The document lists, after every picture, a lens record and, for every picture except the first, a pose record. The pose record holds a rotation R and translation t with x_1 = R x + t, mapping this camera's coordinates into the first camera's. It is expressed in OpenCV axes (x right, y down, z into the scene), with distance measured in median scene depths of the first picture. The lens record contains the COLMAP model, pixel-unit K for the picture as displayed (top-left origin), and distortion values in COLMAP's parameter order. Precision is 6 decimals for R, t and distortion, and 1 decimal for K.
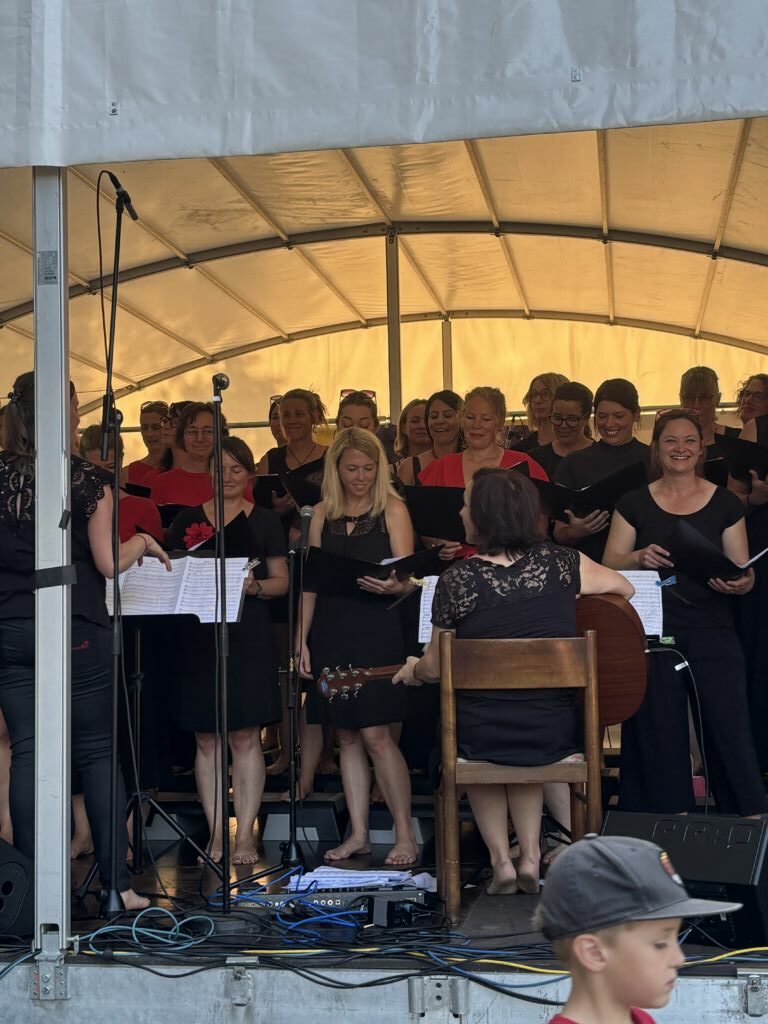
lens RADIAL K [[1515.6, 0, 381.6], [0, 1515.6, 521.4], [0, 0, 1]] dist [0.039647, 0.000000]
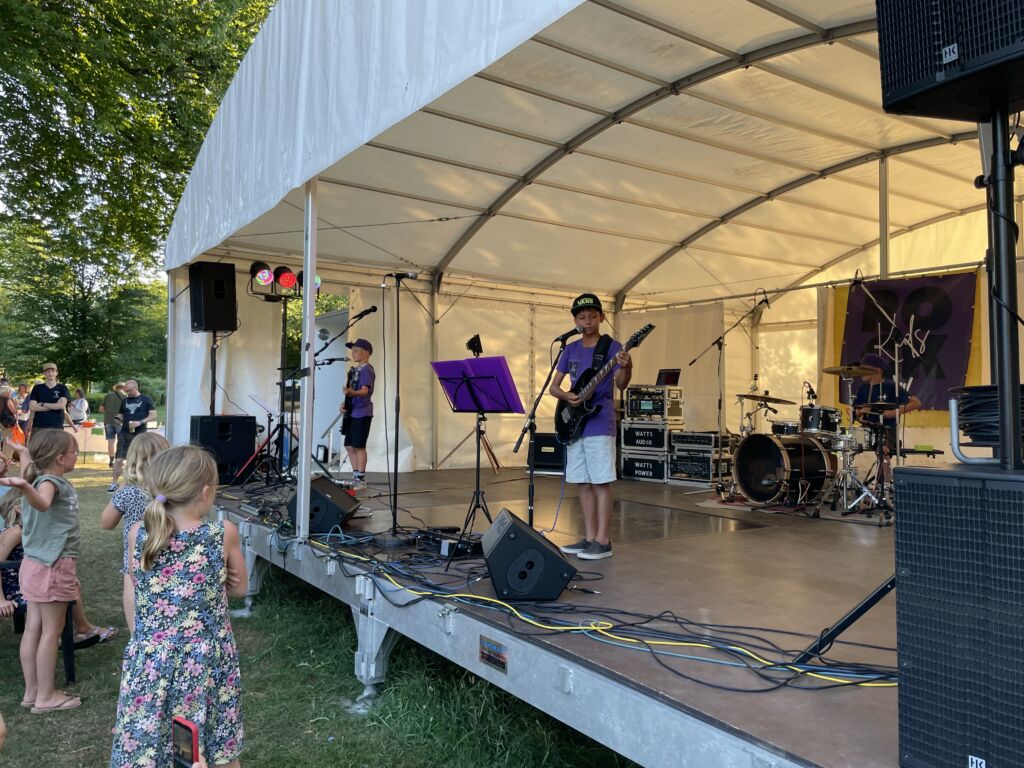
lens RADIAL K [[776.8, 0, 522.0], [0, 776.8, 378.0], [0, 0, 1]] dist [0.079093, -0.105621]
pose [[0.695363, 0.001203, -0.718657, 0.713786], [0.021875, 0.999500, 0.022839, 0.020935], [0.718325, -0.031602, 0.694989, 0.365481]]
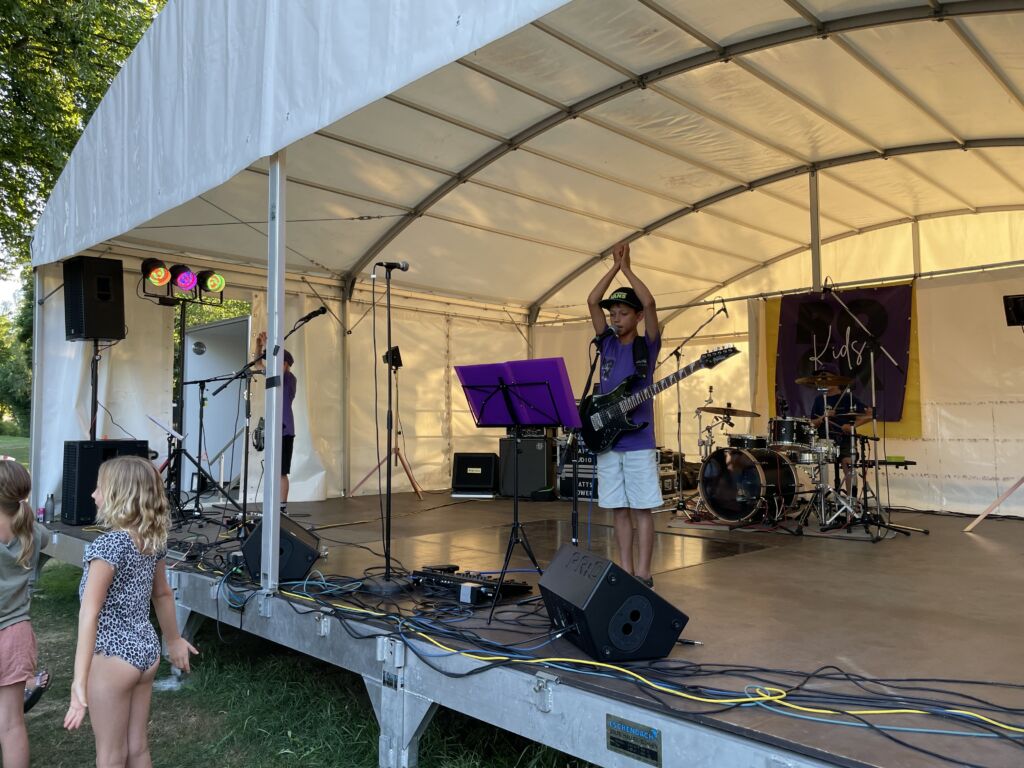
lens RADIAL K [[776.8, 0, 511.7], [0, 776.8, 374.0], [0, 0, 1]] dist [0.079093, -0.105621]
pose [[0.812372, -0.023930, -0.582649, 0.478961], [0.026610, 0.999638, -0.003954, 0.031799], [0.582532, -0.012292, 0.812715, 0.347089]]
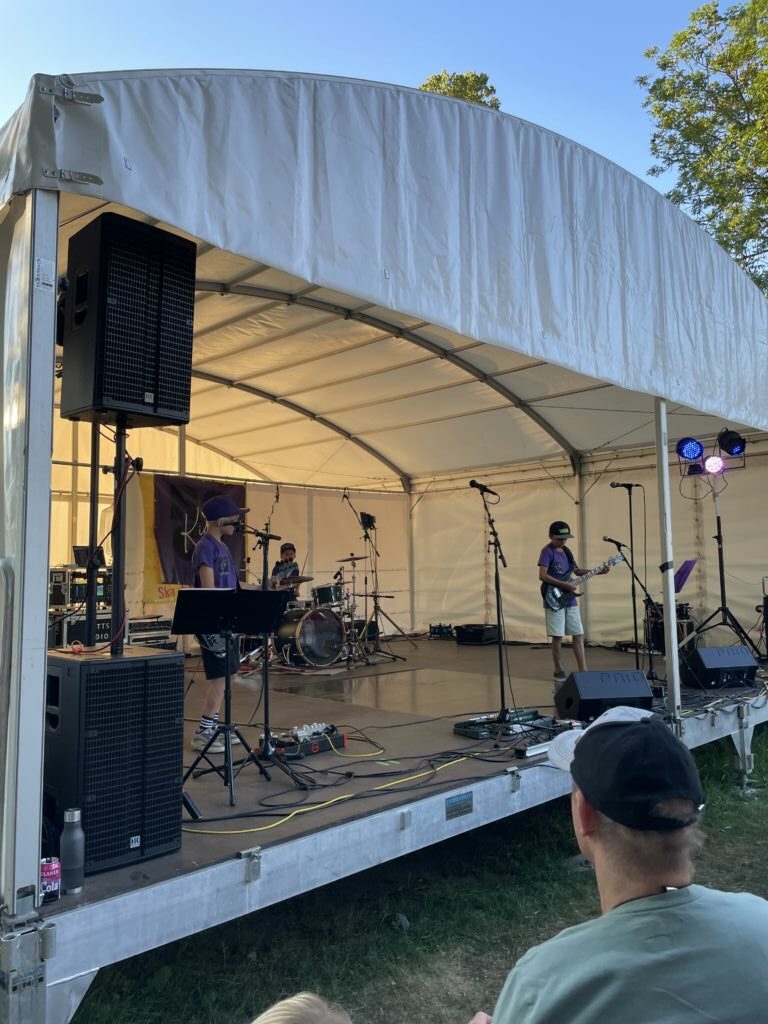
lens RADIAL K [[776.8, 0, 376.7], [0, 776.8, 509.6], [0, 0, 1]] dist [0.079093, -0.105621]
pose [[0.587819, 0.077934, 0.805230, -1.310371], [-0.051897, 0.996931, -0.058604, 0.039876], [-0.807326, -0.007340, 0.590060, 0.538125]]
